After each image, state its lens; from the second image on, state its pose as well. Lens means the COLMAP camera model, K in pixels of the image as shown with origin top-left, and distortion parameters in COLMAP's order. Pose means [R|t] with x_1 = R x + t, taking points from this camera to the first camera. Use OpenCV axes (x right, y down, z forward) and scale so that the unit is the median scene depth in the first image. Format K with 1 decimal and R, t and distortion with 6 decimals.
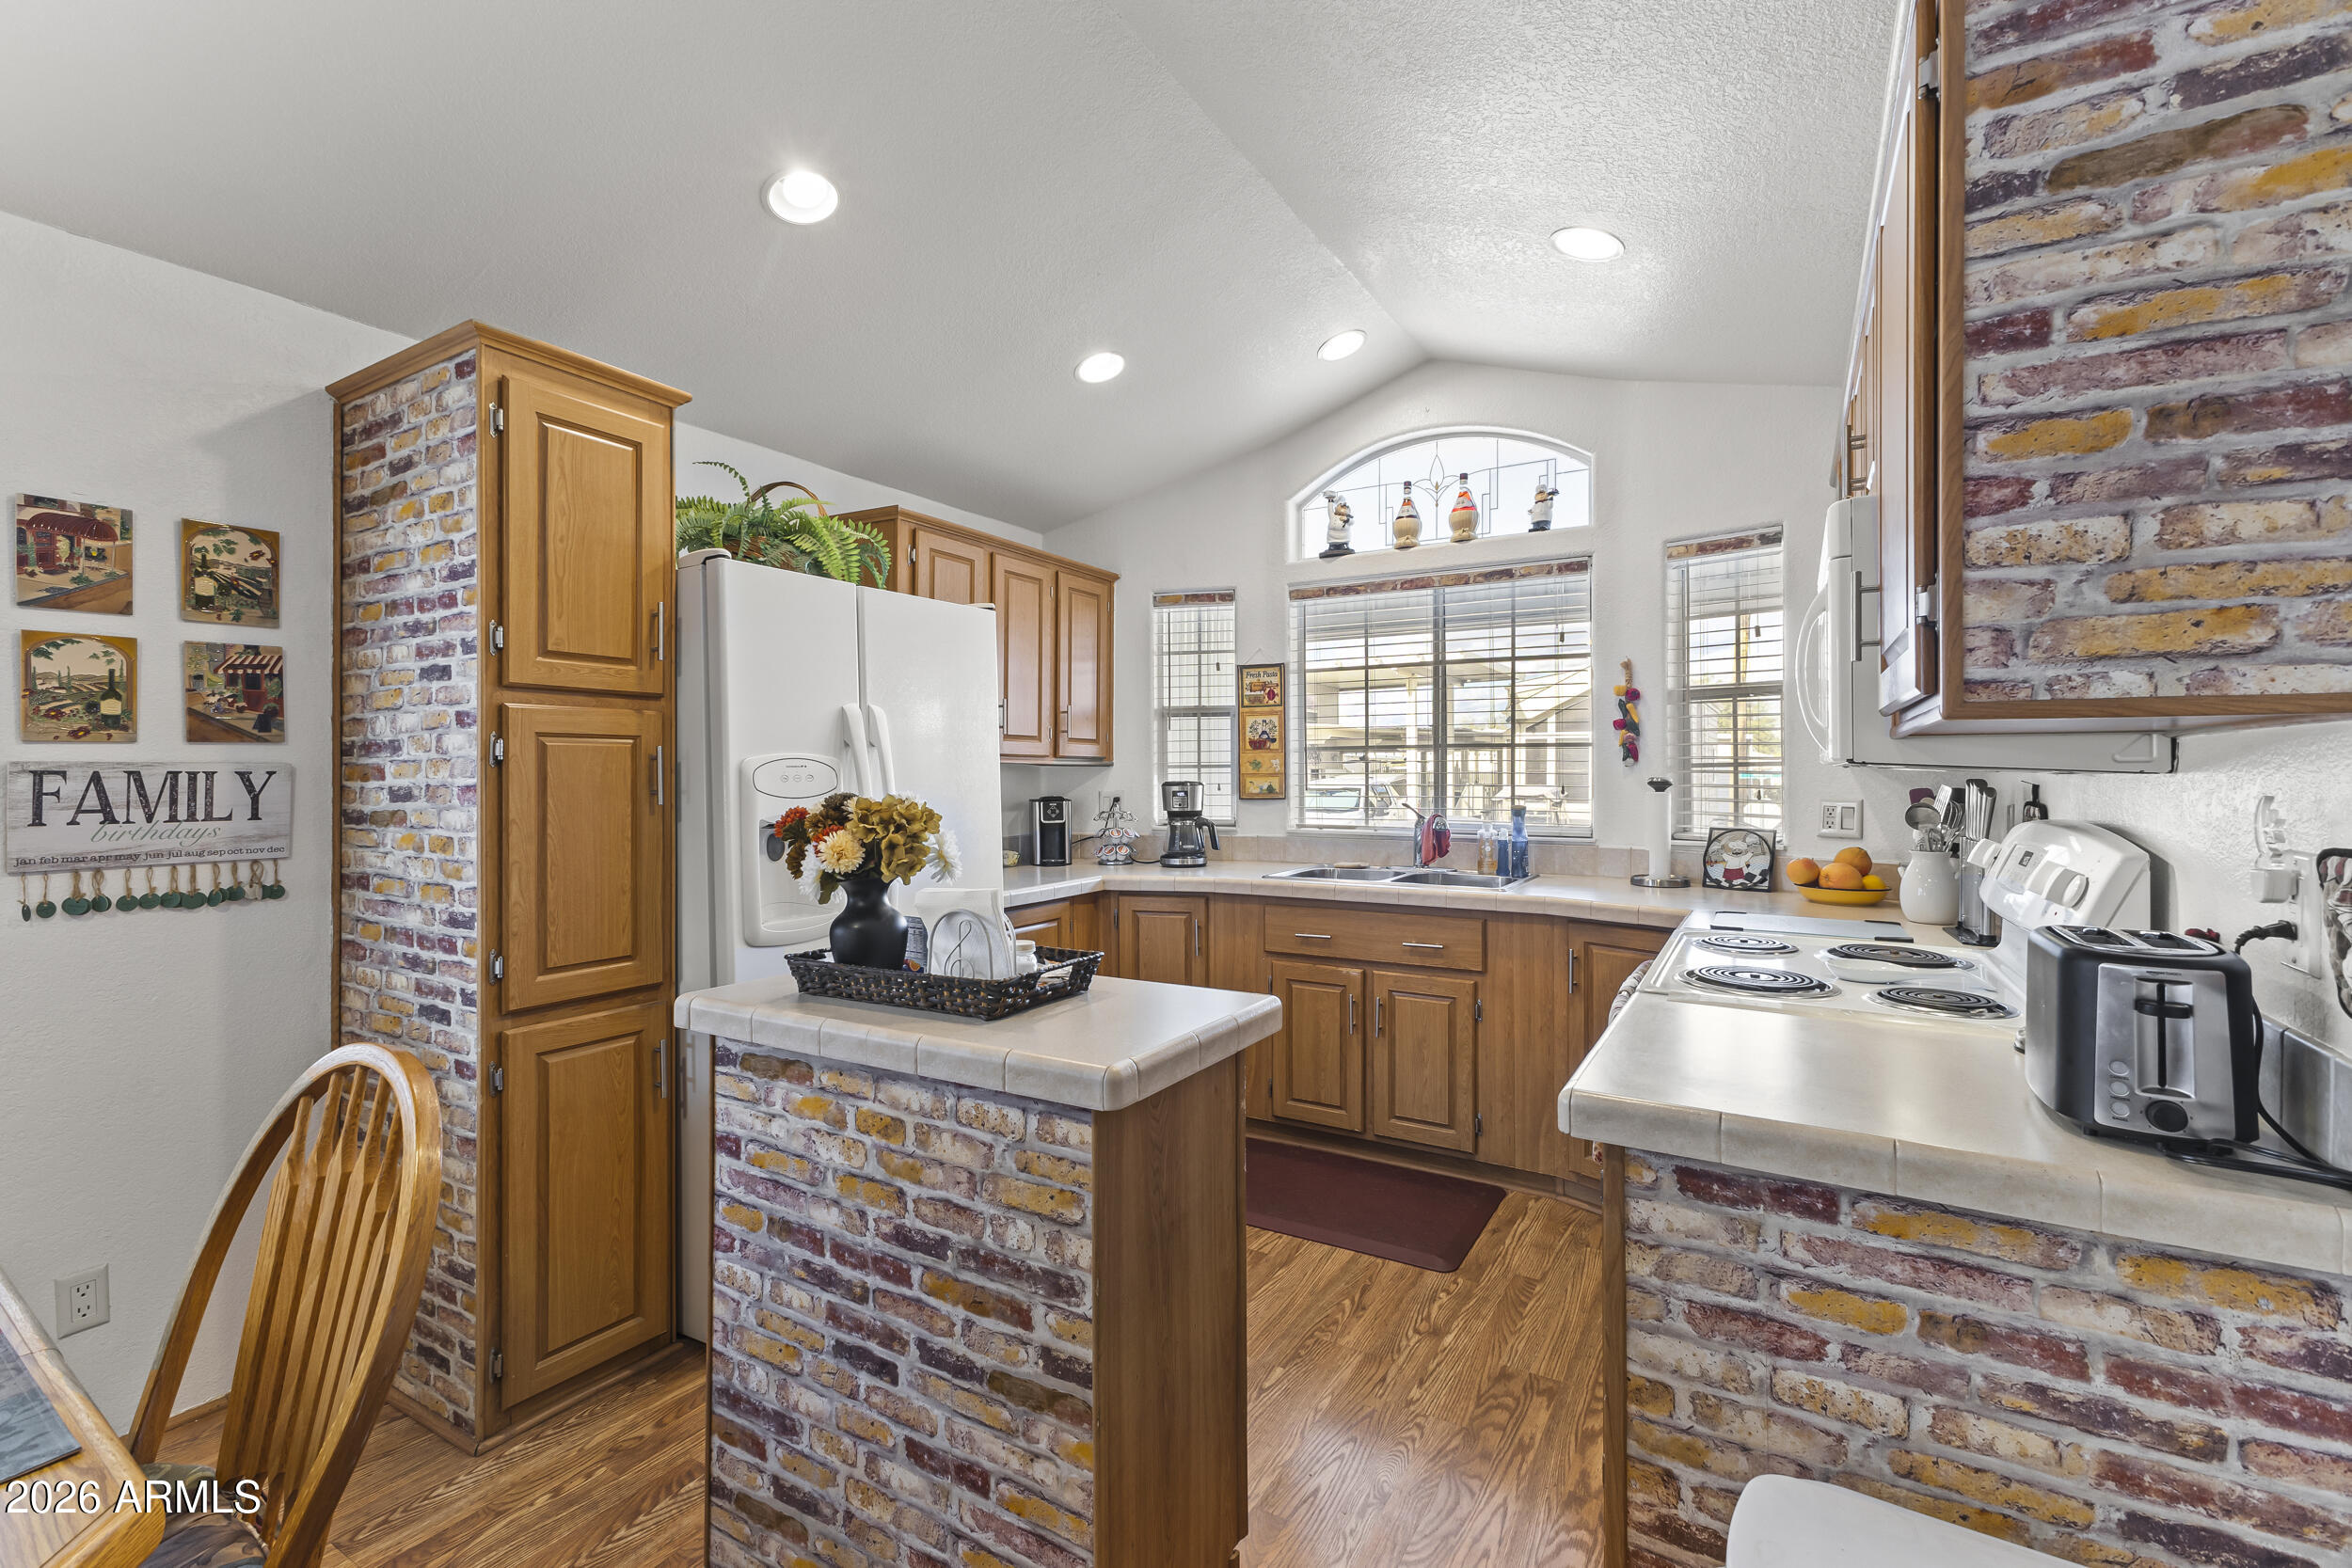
lens RADIAL K [[1036.0, 0, 1178.2], [0, 1036.0, 771.7], [0, 0, 1]] dist [0.012021, -0.003384]
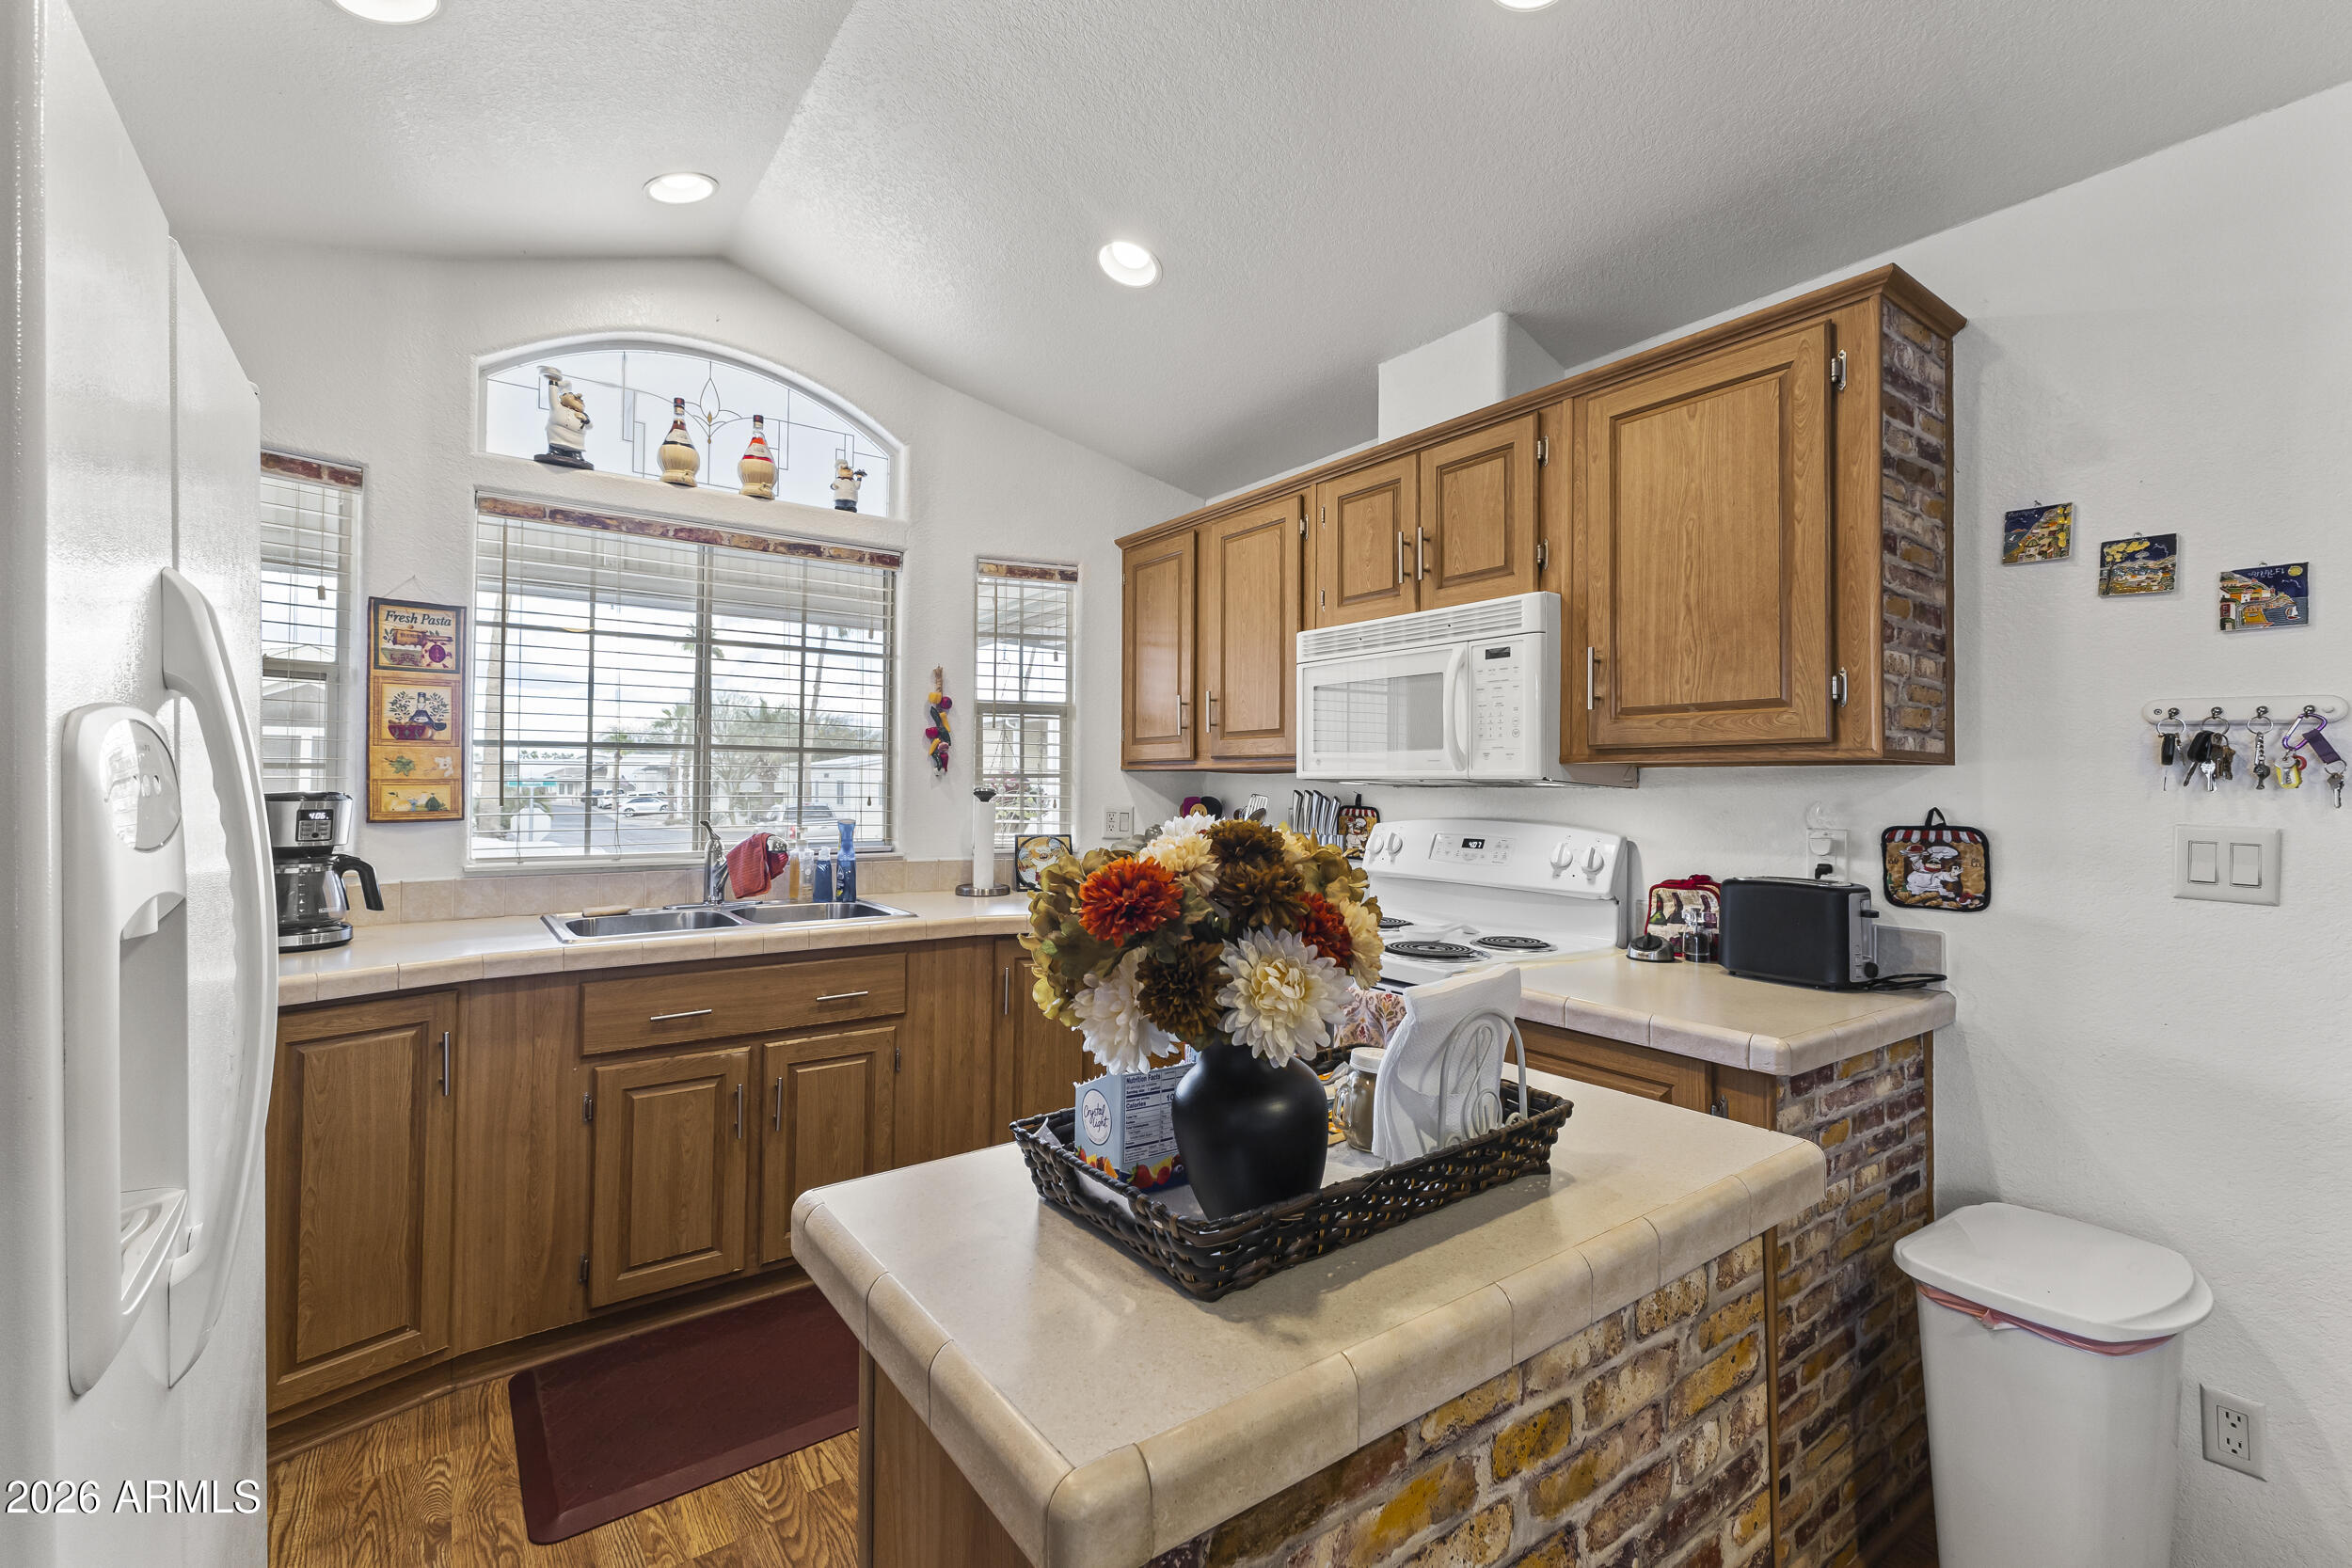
lens RADIAL K [[1036.0, 0, 1189.7], [0, 1036.0, 756.0], [0, 0, 1]] dist [0.012021, -0.003384]
pose [[0.389193, 0.030283, 0.920658, -0.622994], [-0.009421, 0.999538, -0.028896, 0.003062], [-0.921108, 0.002573, 0.389299, 0.675173]]
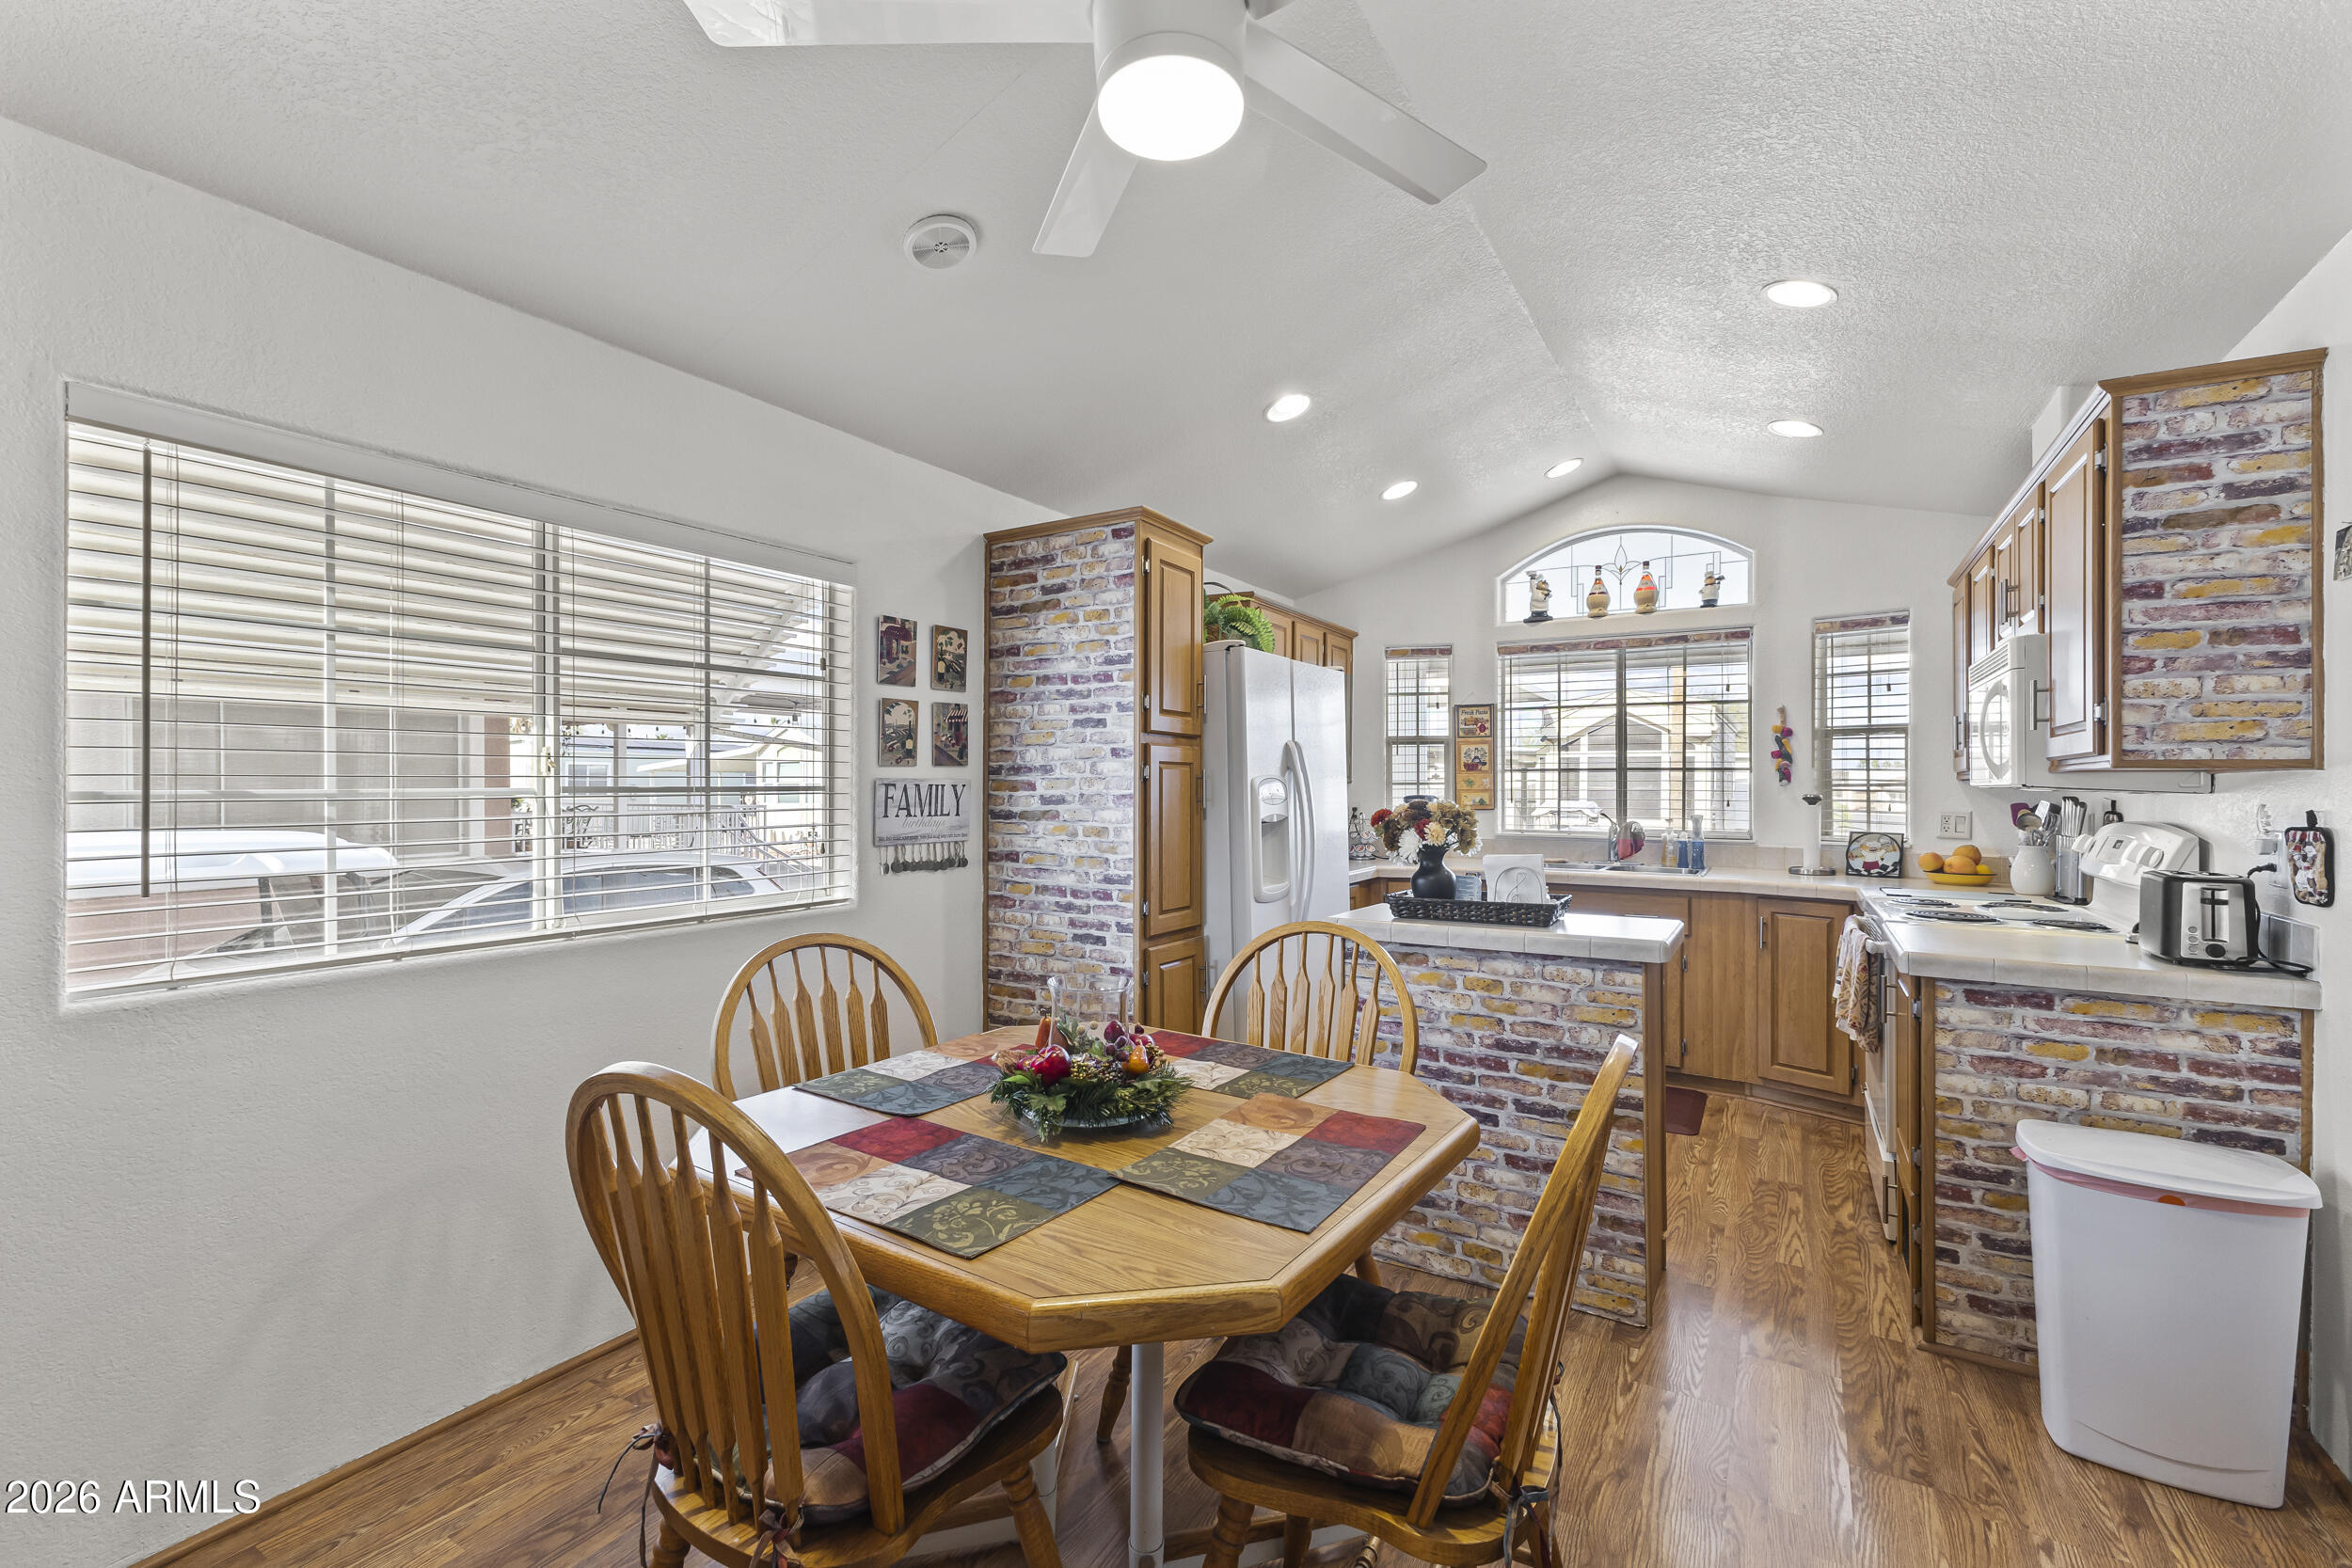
lens RADIAL K [[1036.0, 0, 1165.8], [0, 1036.0, 782.3], [0, 0, 1]] dist [0.012021, -0.003384]
pose [[0.999969, 0.006249, -0.004888, -0.591505], [-0.006268, 0.999973, -0.003910, 0.000504], [0.004863, 0.003941, 0.999980, -0.570634]]
